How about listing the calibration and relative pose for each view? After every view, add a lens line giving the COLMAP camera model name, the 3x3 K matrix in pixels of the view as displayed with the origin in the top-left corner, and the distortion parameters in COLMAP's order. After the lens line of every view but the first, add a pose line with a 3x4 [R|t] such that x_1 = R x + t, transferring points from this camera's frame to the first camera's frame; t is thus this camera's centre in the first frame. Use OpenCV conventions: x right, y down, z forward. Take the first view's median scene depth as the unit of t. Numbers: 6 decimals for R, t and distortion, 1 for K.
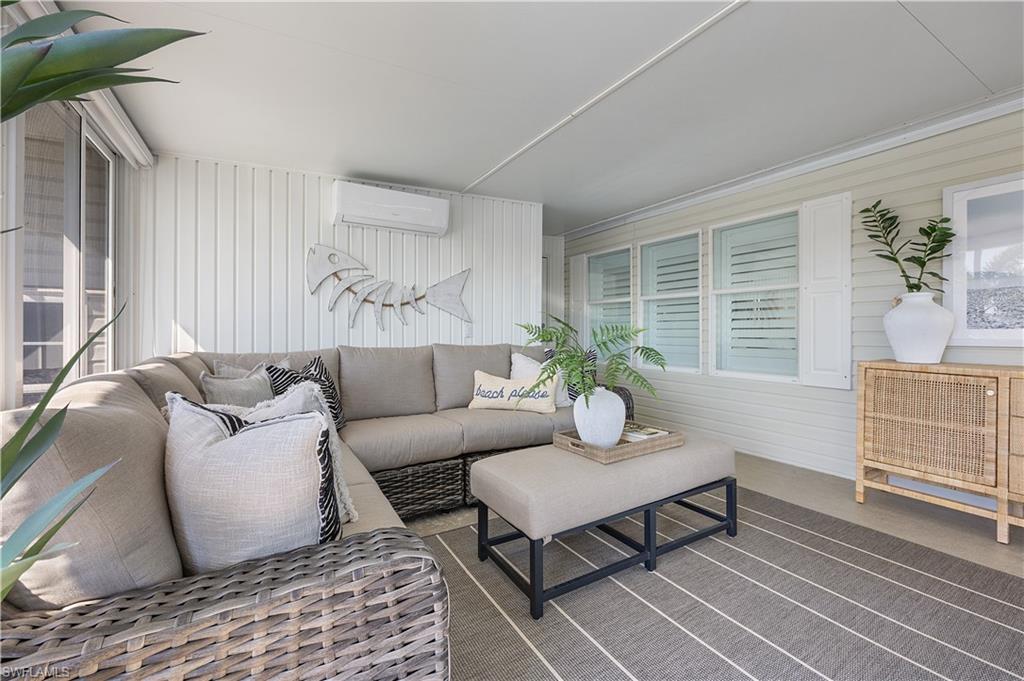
lens RADIAL K [[404.5, 0, 518.0], [0, 404.5, 329.9], [0, 0, 1]] dist [0.000774, 0.000047]
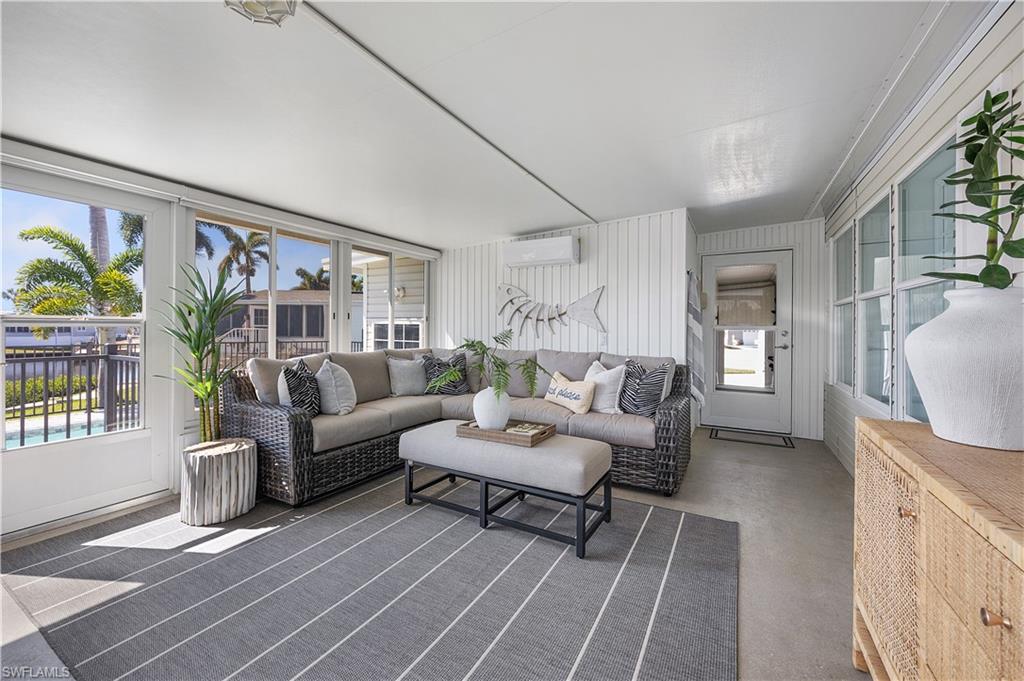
lens RADIAL K [[404.5, 0, 518.0], [0, 404.5, 329.9], [0, 0, 1]] dist [0.000774, 0.000047]
pose [[0.507159, 0.009437, -0.861801, 0.846004], [-0.009902, 0.999938, 0.005122, -0.034356], [0.861796, 0.005936, 0.507220, 0.233099]]
